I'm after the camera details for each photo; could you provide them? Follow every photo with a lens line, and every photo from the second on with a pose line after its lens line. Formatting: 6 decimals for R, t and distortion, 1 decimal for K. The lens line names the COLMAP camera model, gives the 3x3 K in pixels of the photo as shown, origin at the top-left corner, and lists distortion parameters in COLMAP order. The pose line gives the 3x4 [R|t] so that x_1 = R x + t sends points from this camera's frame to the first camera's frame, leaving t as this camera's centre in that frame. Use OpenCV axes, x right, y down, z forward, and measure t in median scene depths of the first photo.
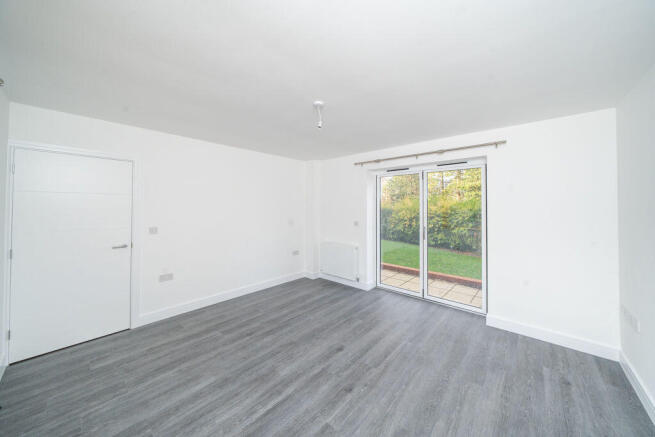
lens RADIAL K [[233.0, 0, 329.8], [0, 233.0, 208.1], [0, 0, 1]] dist [-0.000896, -0.000038]
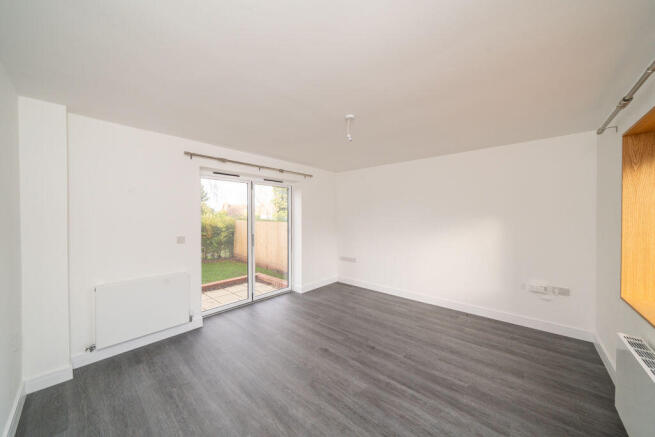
lens RADIAL K [[222.5, 0, 343.8], [0, 222.5, 217.3], [0, 0, 1]] dist [-0.000226, -0.000003]
pose [[-0.028224, -0.002697, 0.999598, -0.915256], [0.006232, 0.999976, 0.002874, 0.005392], [-0.999582, 0.006311, -0.028206, 0.899852]]
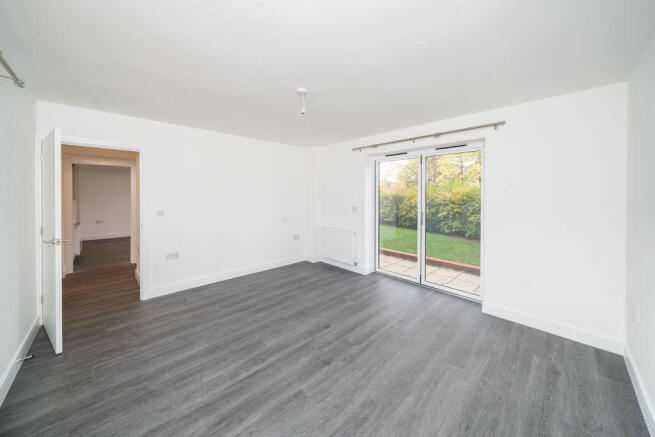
lens RADIAL K [[234.8, 0, 323.2], [0, 234.8, 198.7], [0, 0, 1]] dist [0.000283, 0.000014]
pose [[0.995683, 0.001048, -0.092812, 0.120844], [0.000199, 0.999910, 0.013428, 0.017088], [0.092818, -0.013388, 0.995593, -0.037655]]
